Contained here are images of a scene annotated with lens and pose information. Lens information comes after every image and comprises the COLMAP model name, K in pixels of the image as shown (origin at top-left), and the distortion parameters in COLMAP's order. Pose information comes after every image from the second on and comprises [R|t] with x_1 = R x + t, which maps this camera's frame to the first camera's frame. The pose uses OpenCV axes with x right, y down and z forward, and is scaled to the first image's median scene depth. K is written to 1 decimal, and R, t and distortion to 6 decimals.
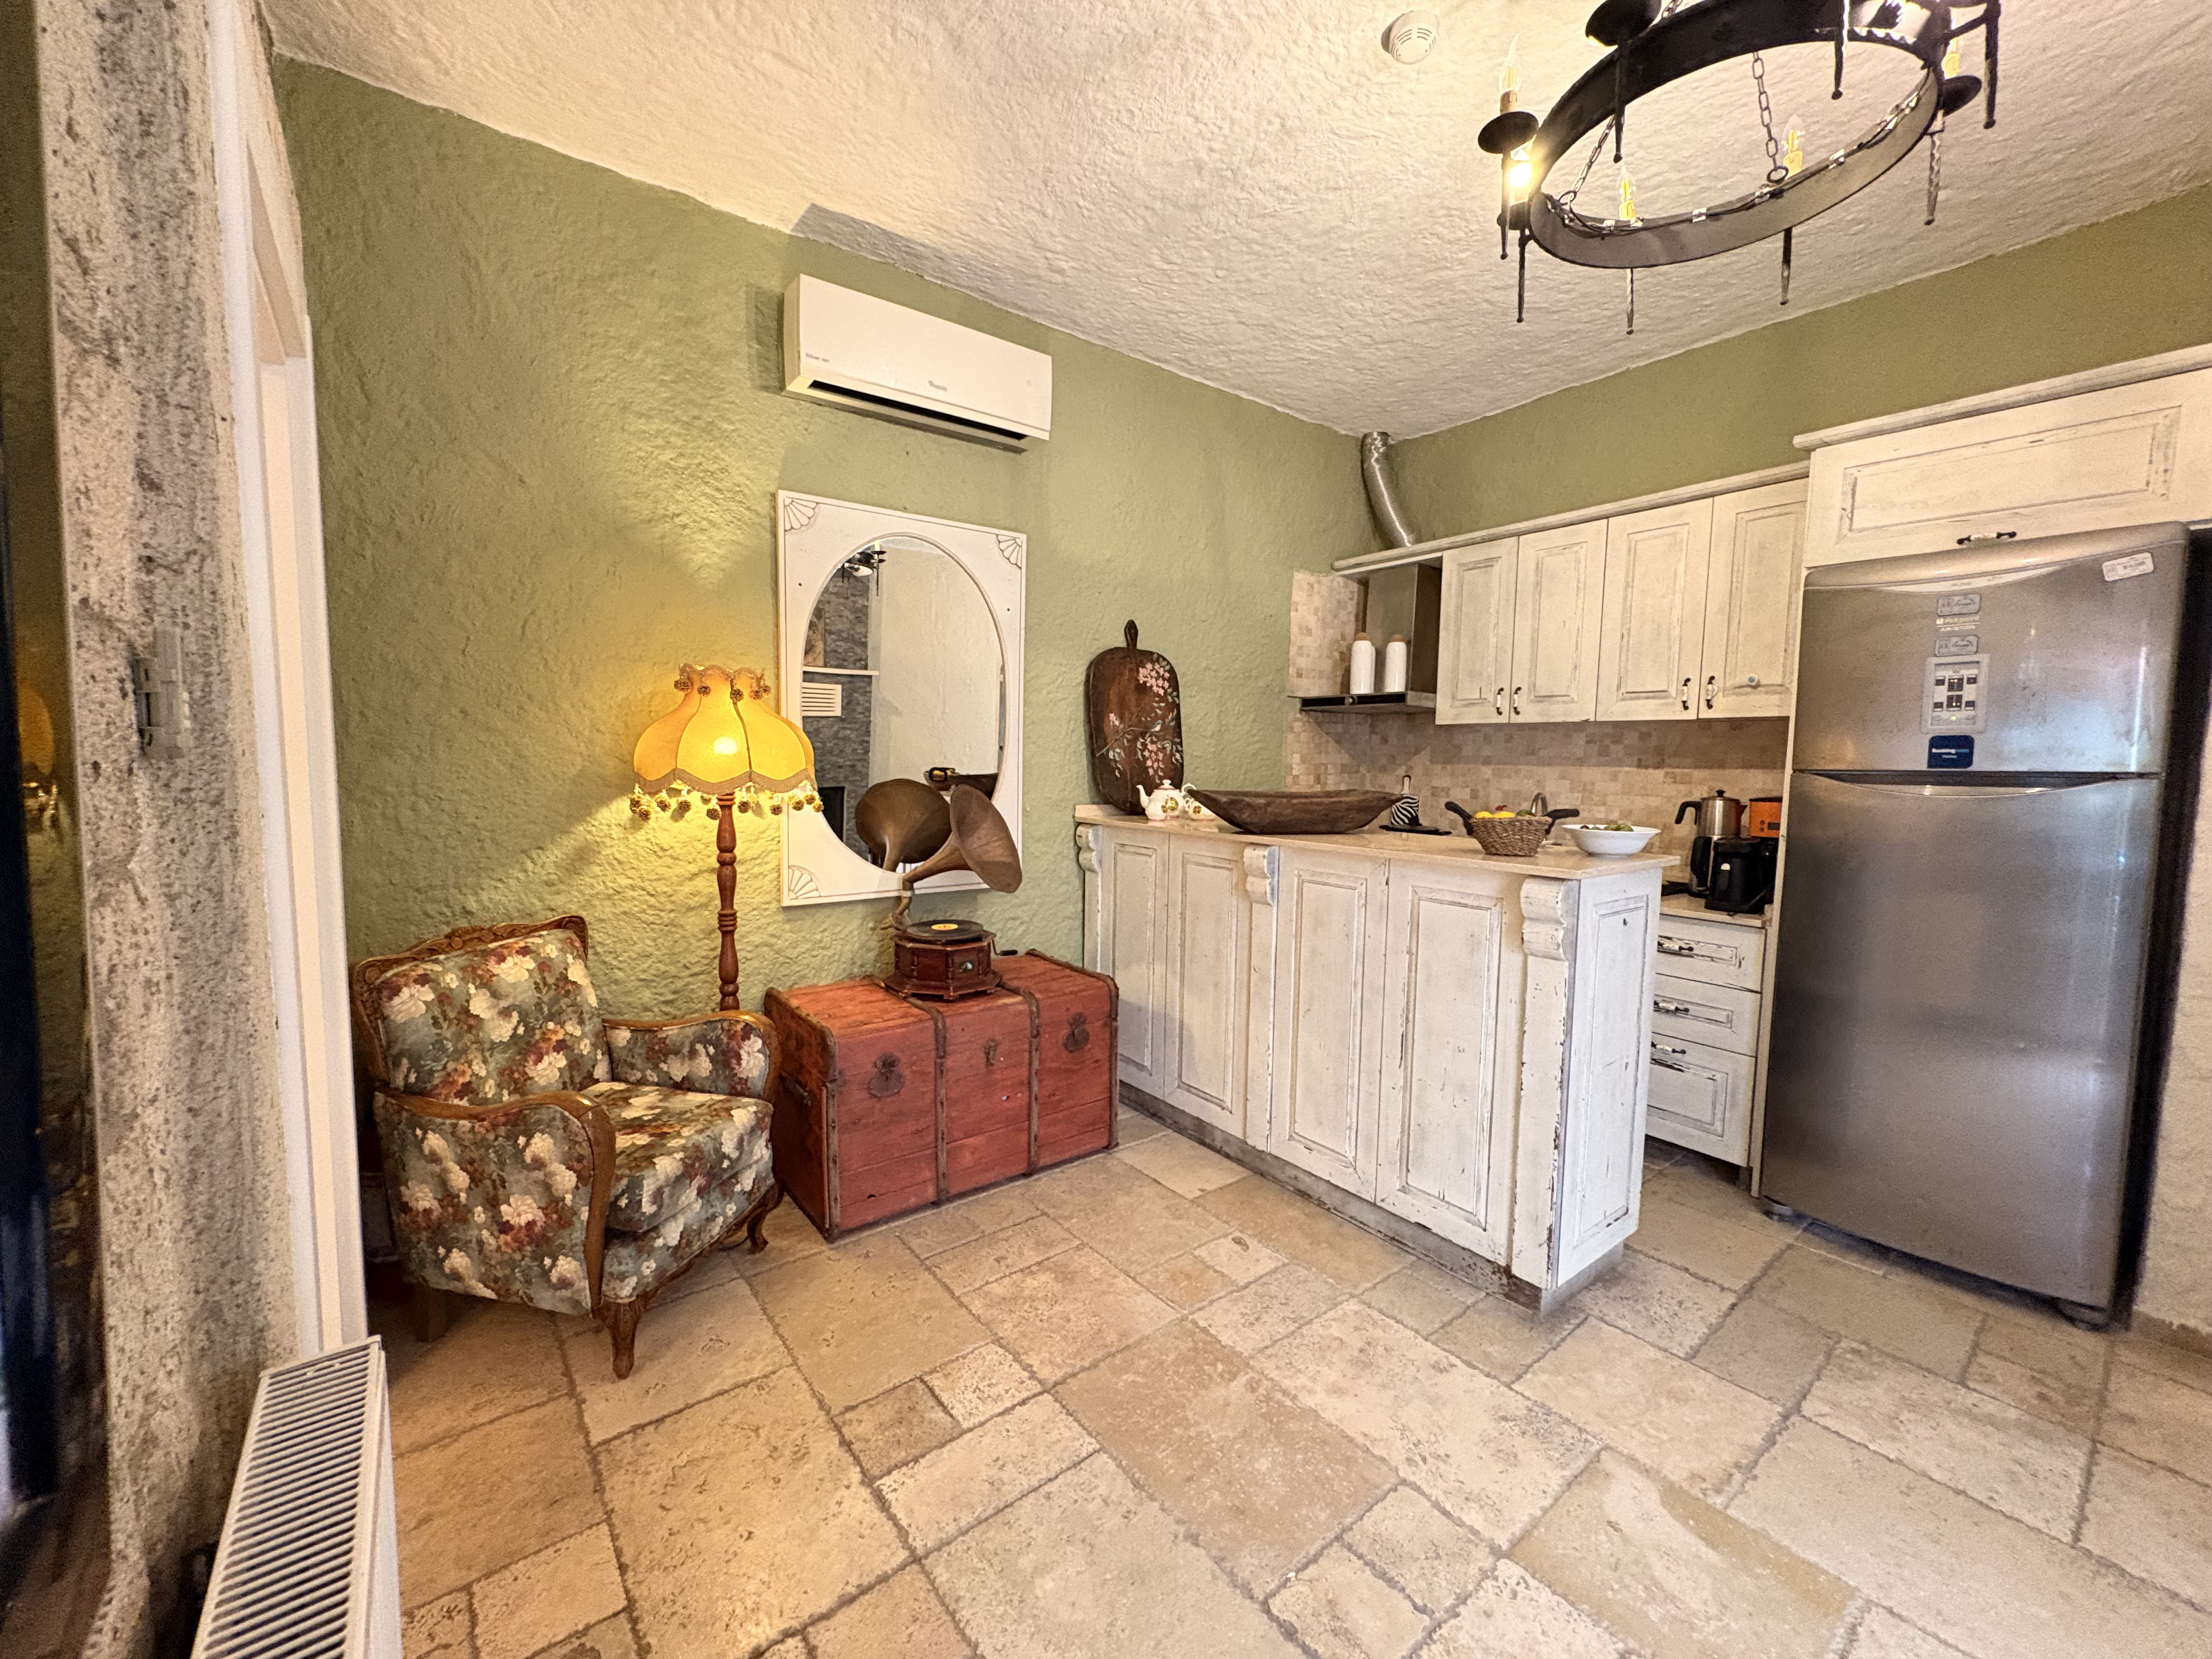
lens RADIAL K [[879.3, 0, 1104.8], [0, 879.3, 829.3], [0, 0, 1]] dist [-0.000560, -0.000312]
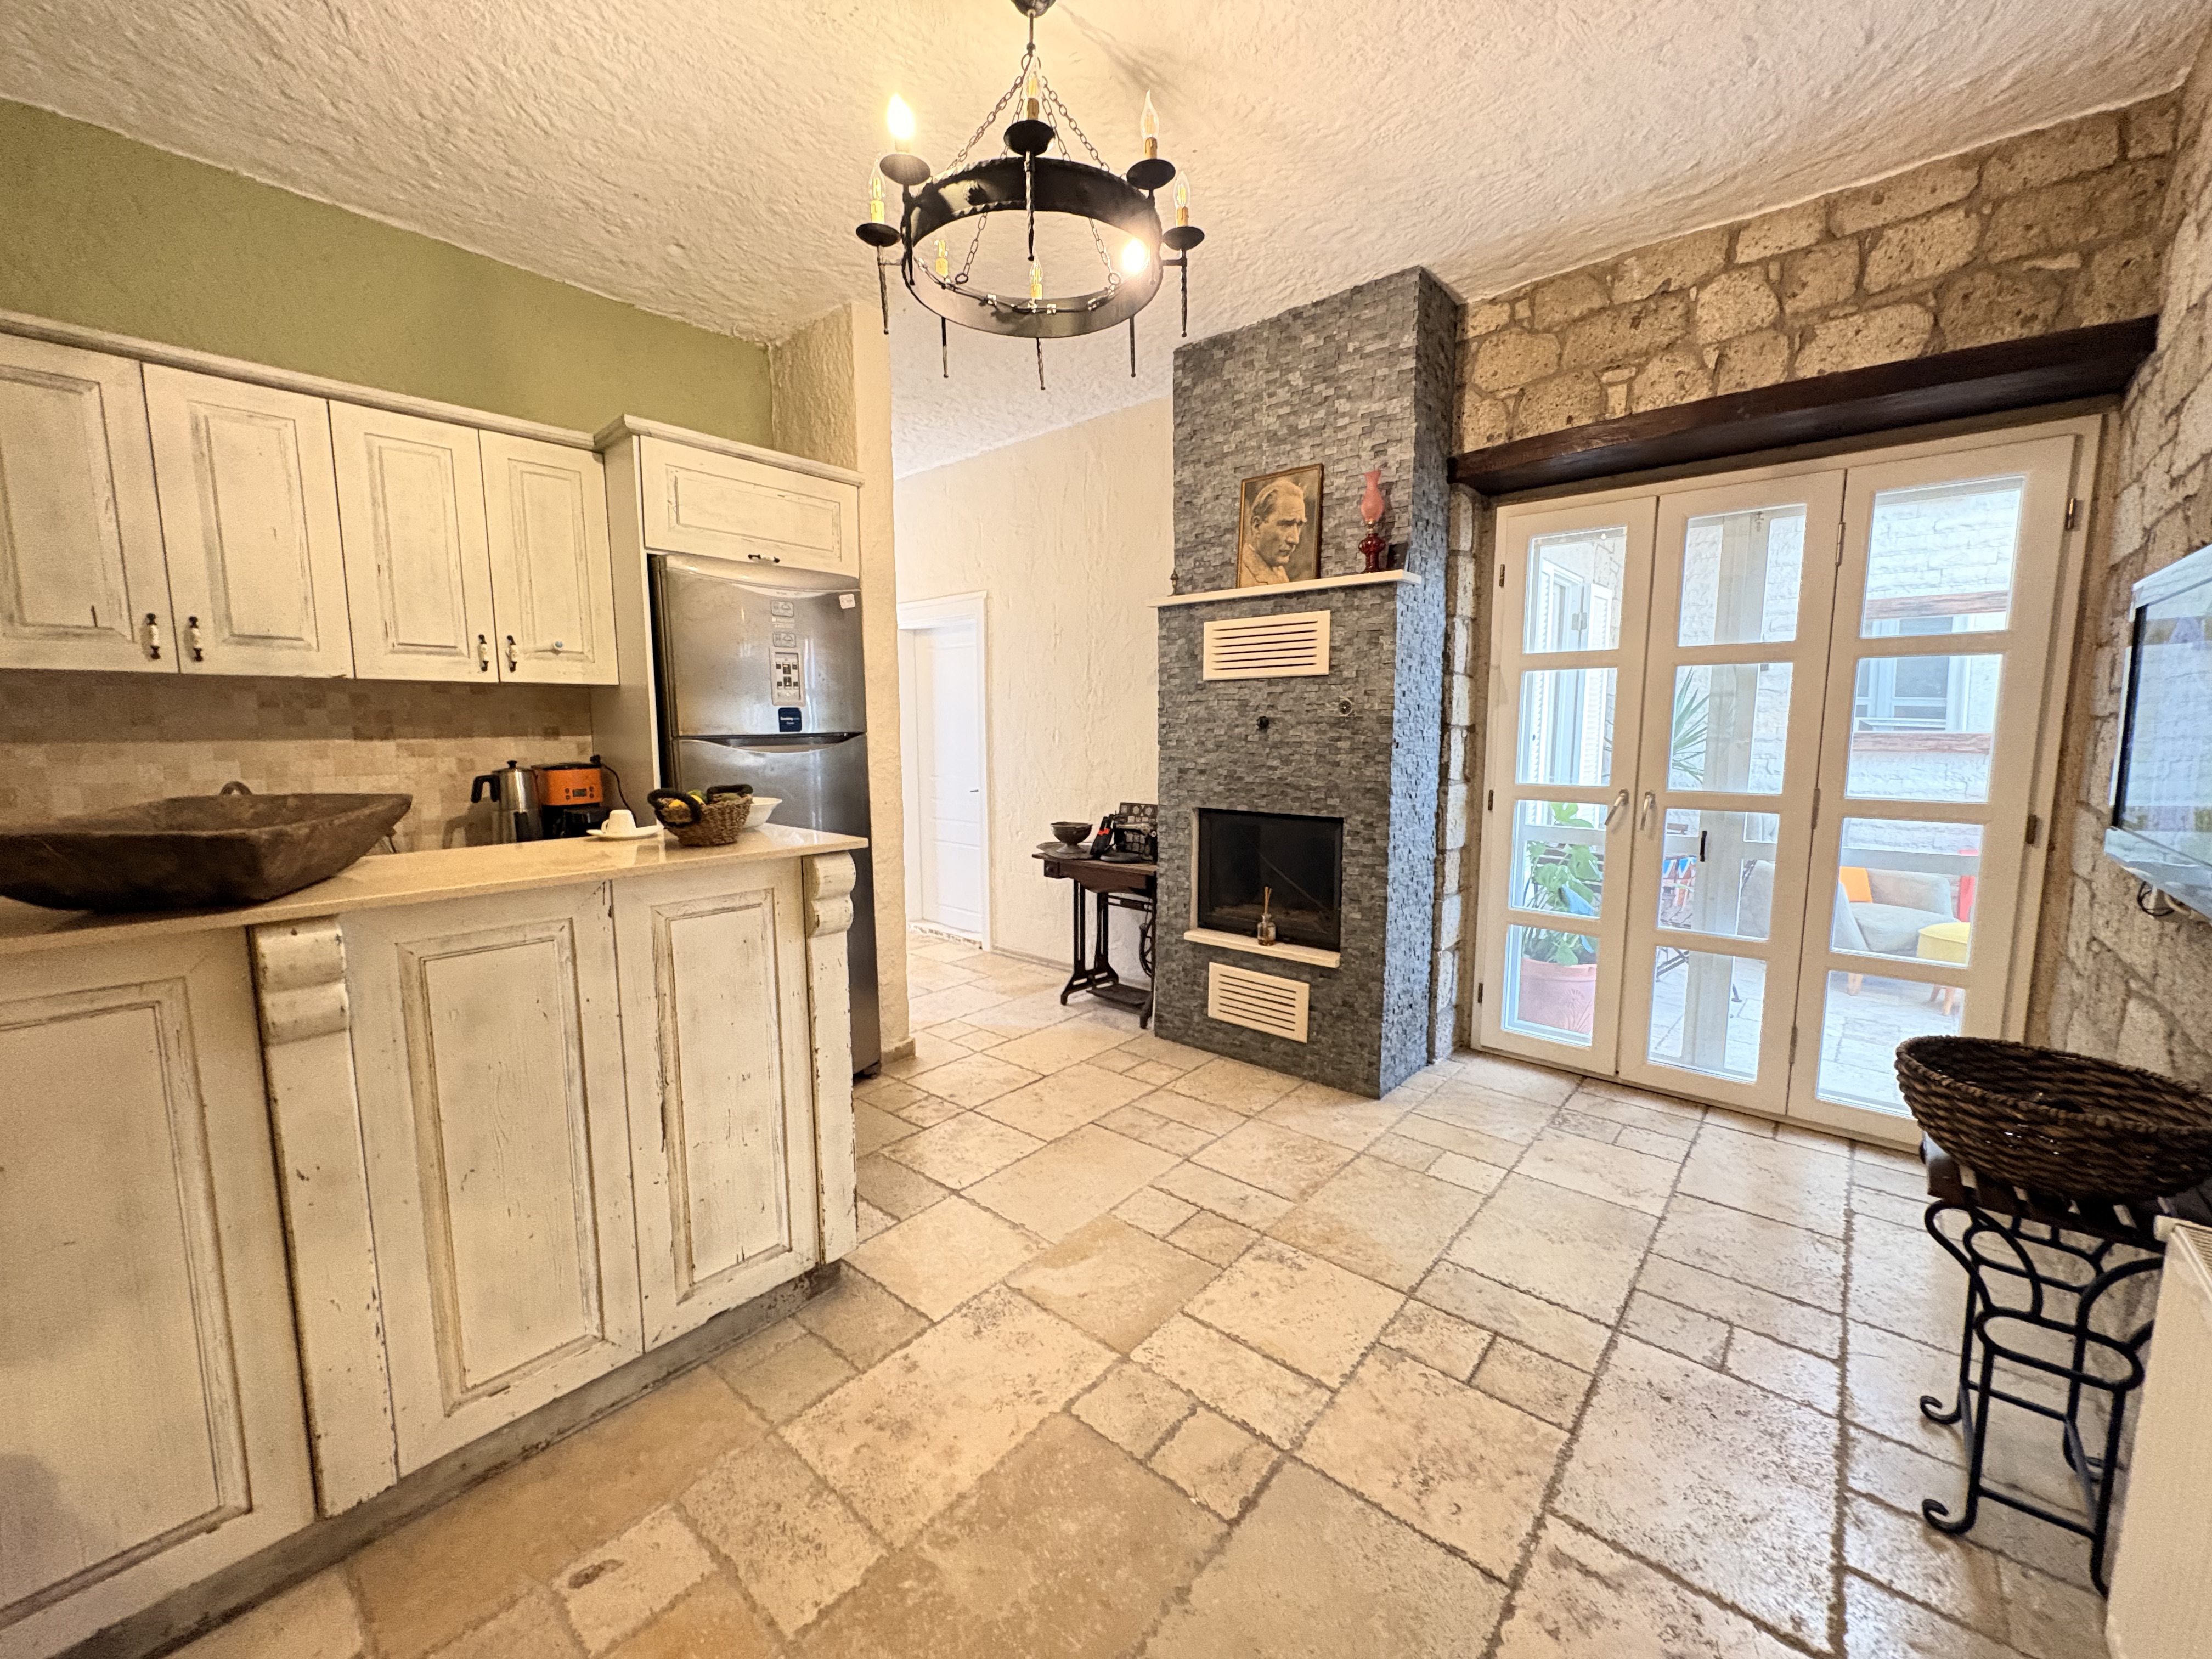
lens RADIAL K [[879.3, 0, 1104.8], [0, 879.3, 829.3], [0, 0, 1]] dist [-0.000560, -0.000312]
pose [[-0.202277, -0.129299, 0.970755, -0.309578], [0.082100, 0.985518, 0.148373, -0.055621], [-0.975881, 0.109712, -0.188732, 0.538952]]
